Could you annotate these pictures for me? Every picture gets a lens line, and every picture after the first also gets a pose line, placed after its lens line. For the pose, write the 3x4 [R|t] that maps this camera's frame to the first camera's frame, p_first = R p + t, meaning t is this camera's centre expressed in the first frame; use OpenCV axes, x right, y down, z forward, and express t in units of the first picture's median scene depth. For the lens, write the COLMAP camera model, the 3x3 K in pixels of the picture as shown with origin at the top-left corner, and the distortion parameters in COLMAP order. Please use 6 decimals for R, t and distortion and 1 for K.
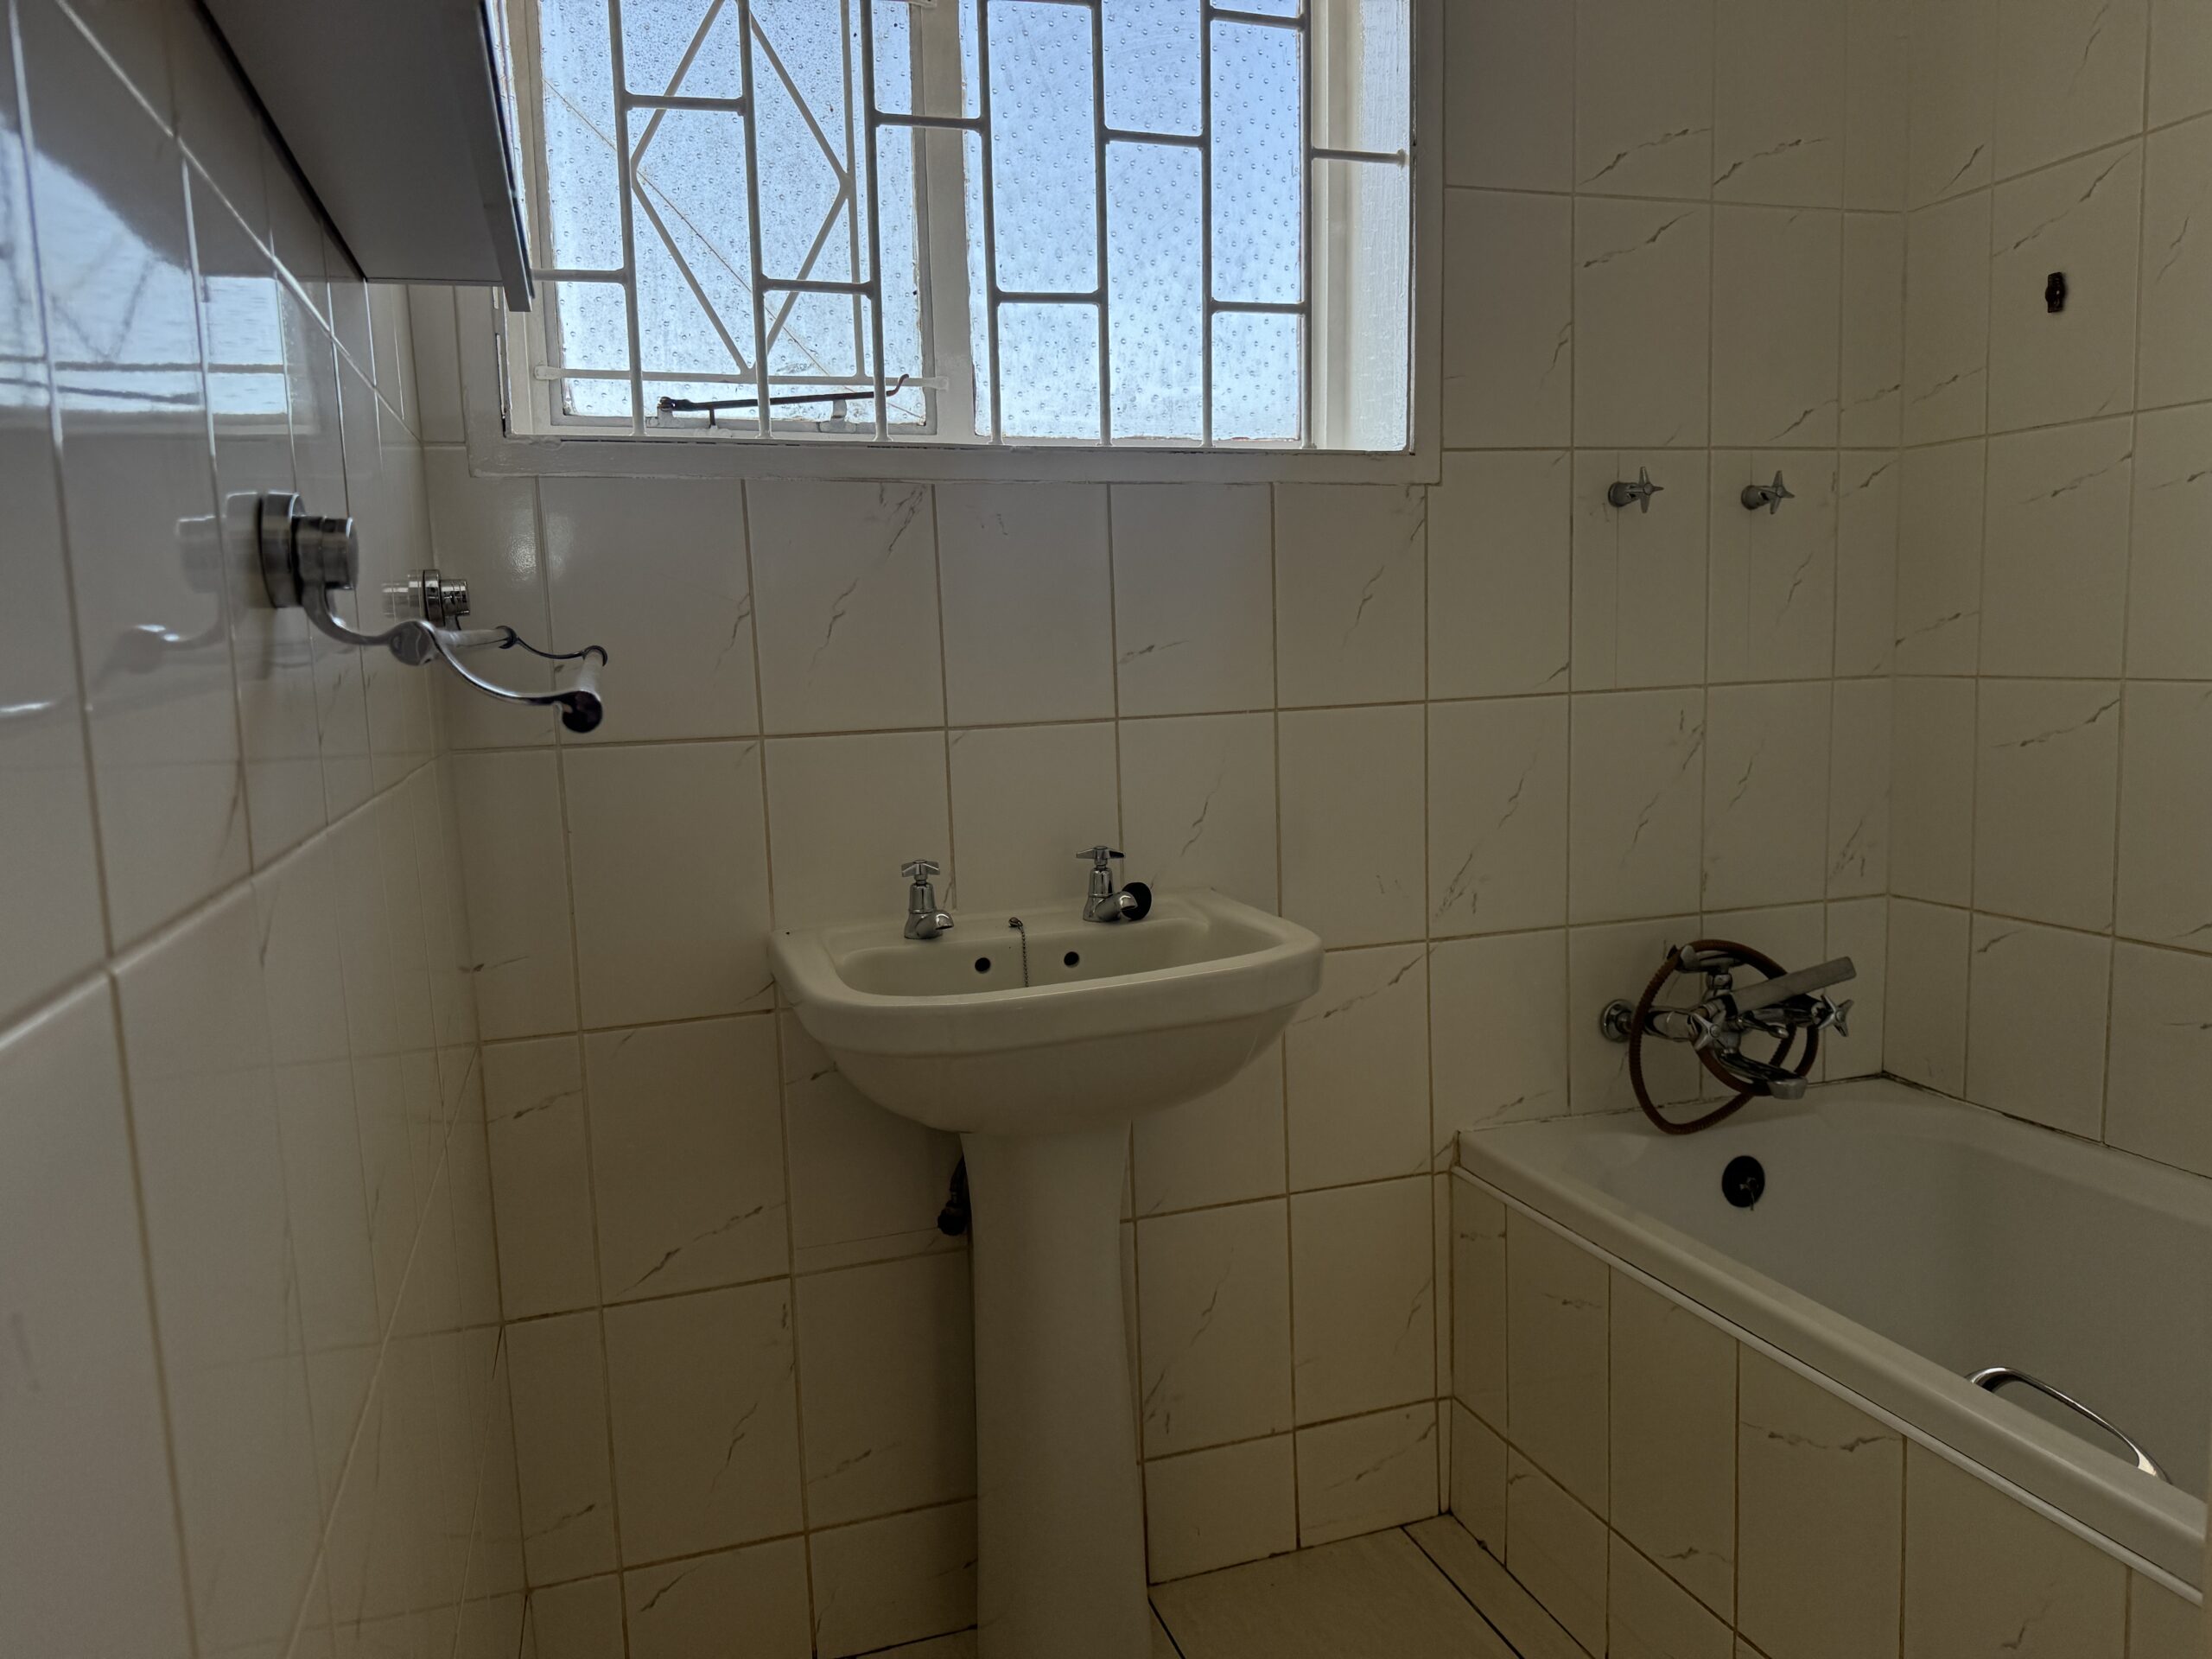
lens RADIAL K [[1554.5, 0, 1106.0], [0, 1554.5, 829.5], [0, 0, 1]] dist [0.078228, -0.074009]
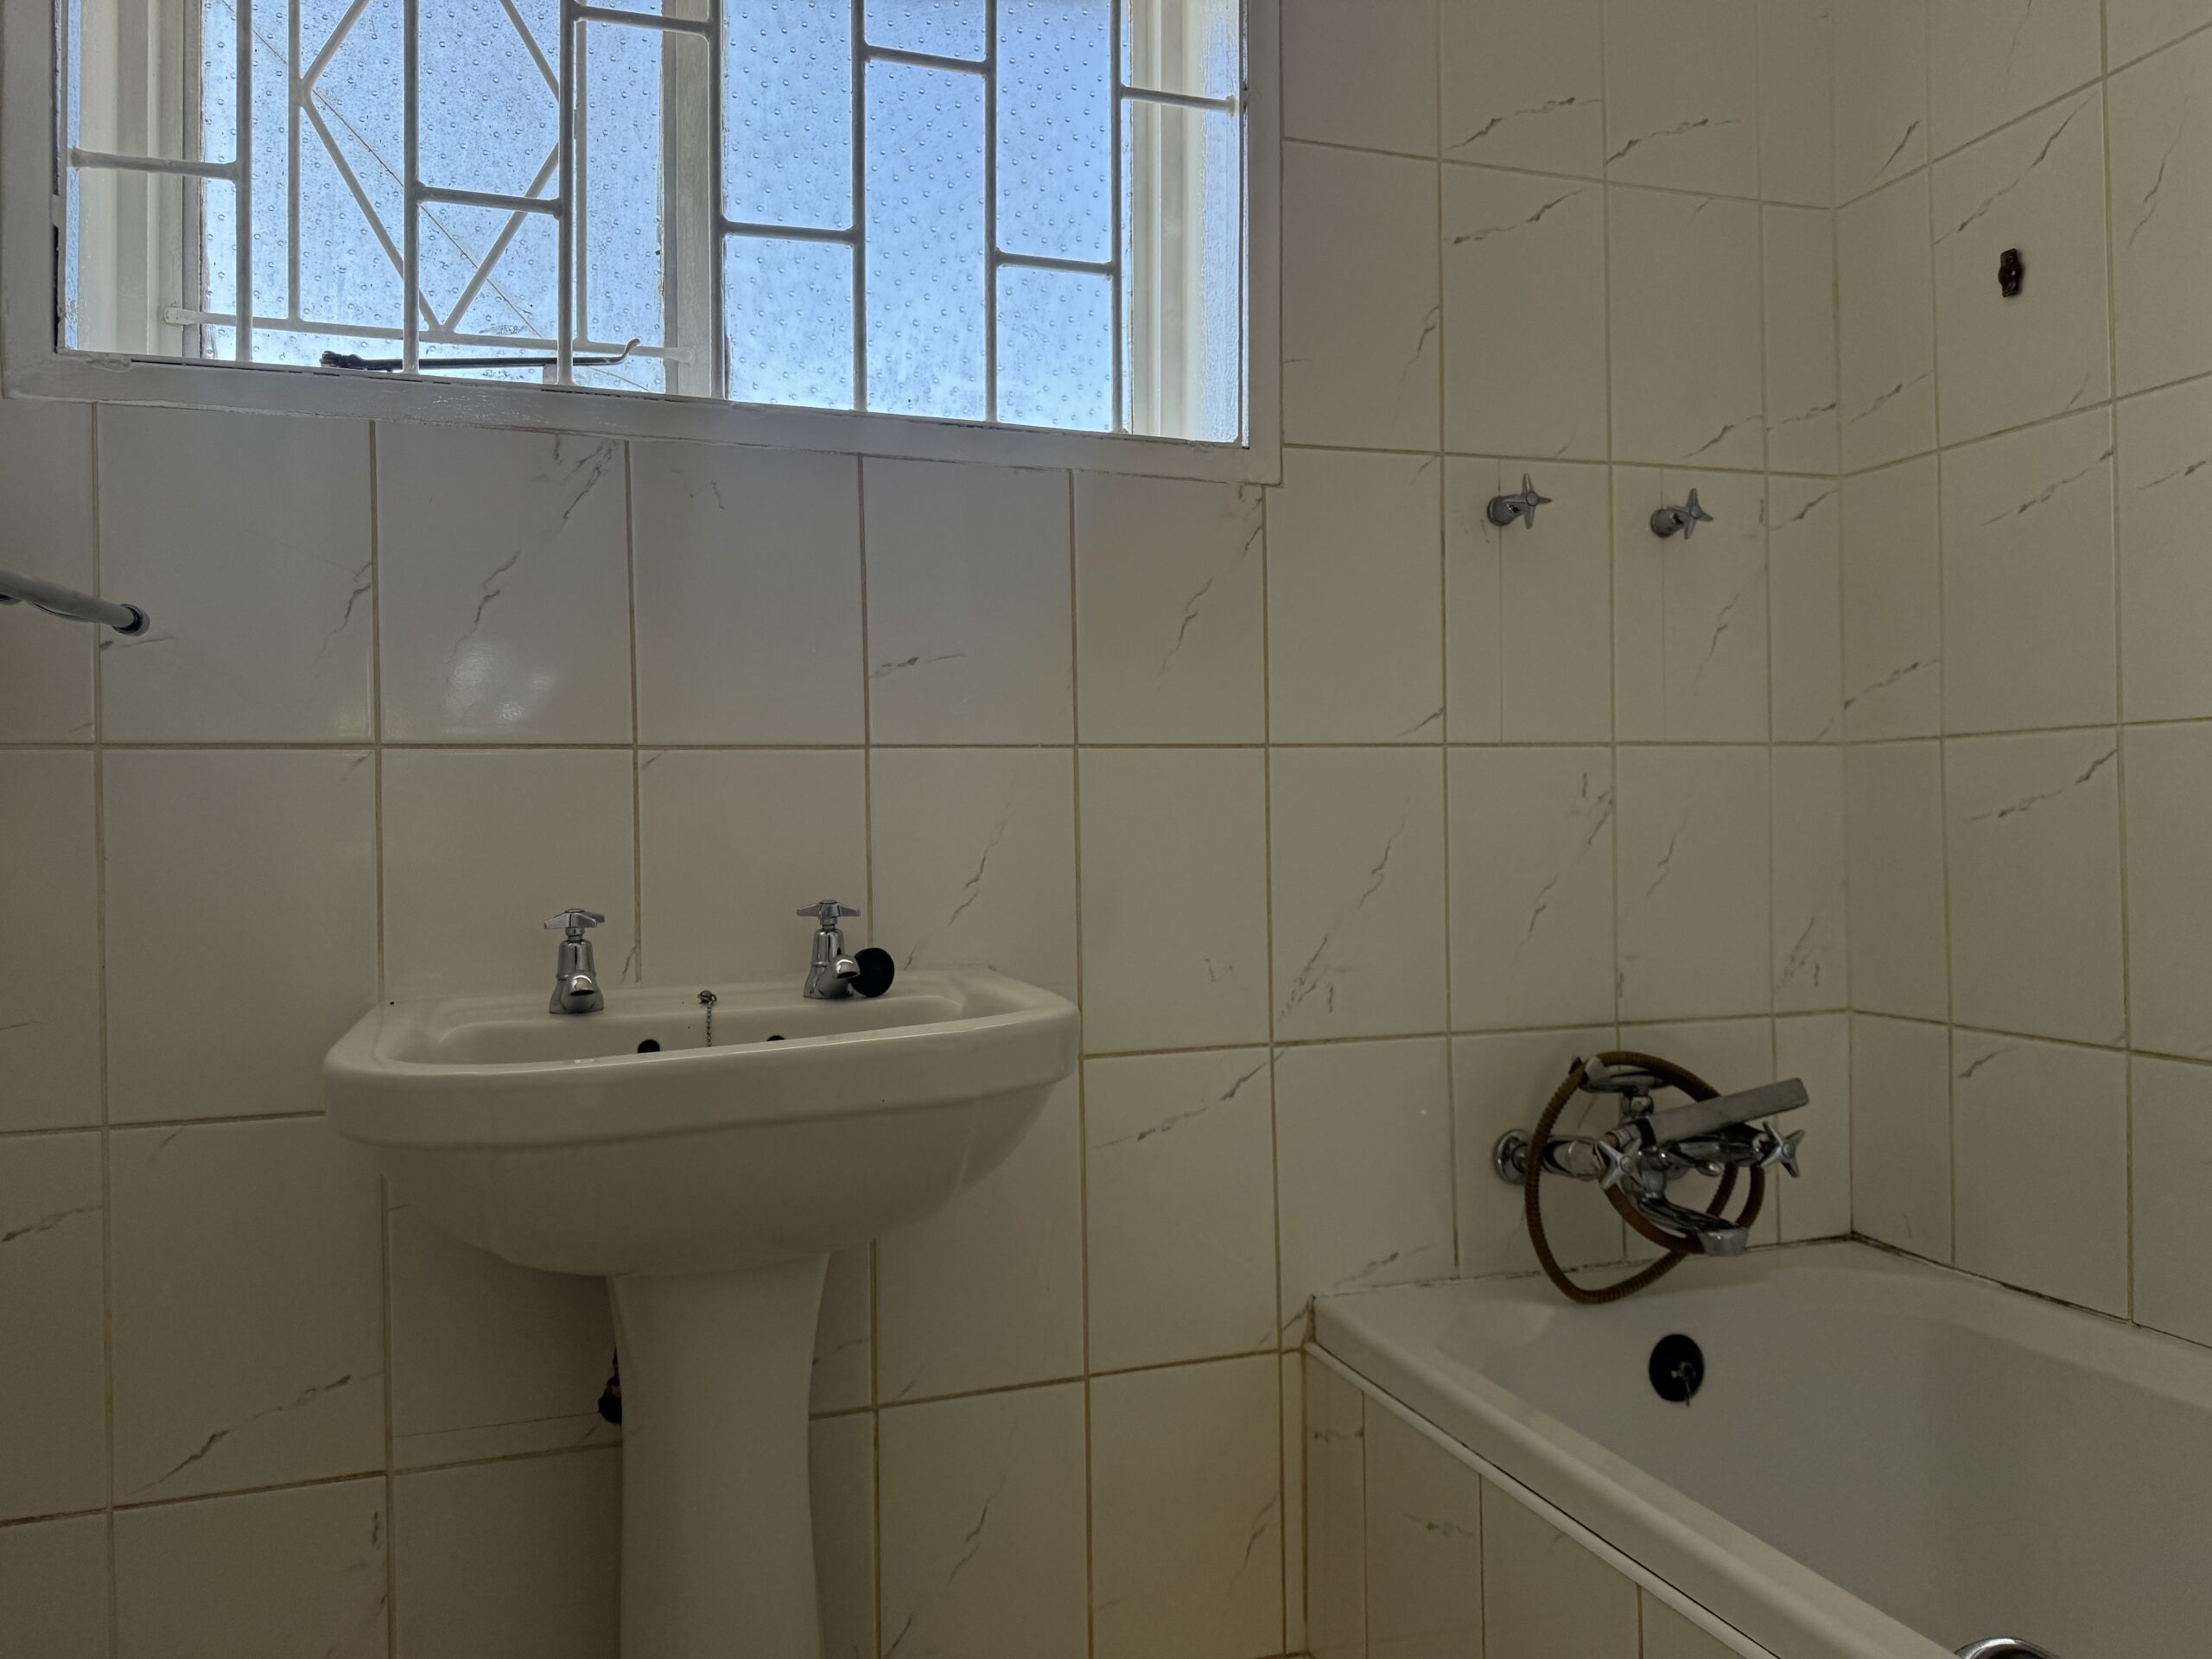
lens RADIAL K [[1548.4, 0, 1106.0], [0, 1548.4, 829.5], [0, 0, 1]] dist [0.061205, -0.063240]
pose [[0.999822, 0.018649, -0.002747, 0.124923], [-0.018846, 0.992114, -0.123916, 0.062646], [0.000414, 0.123946, 0.992289, 0.206351]]
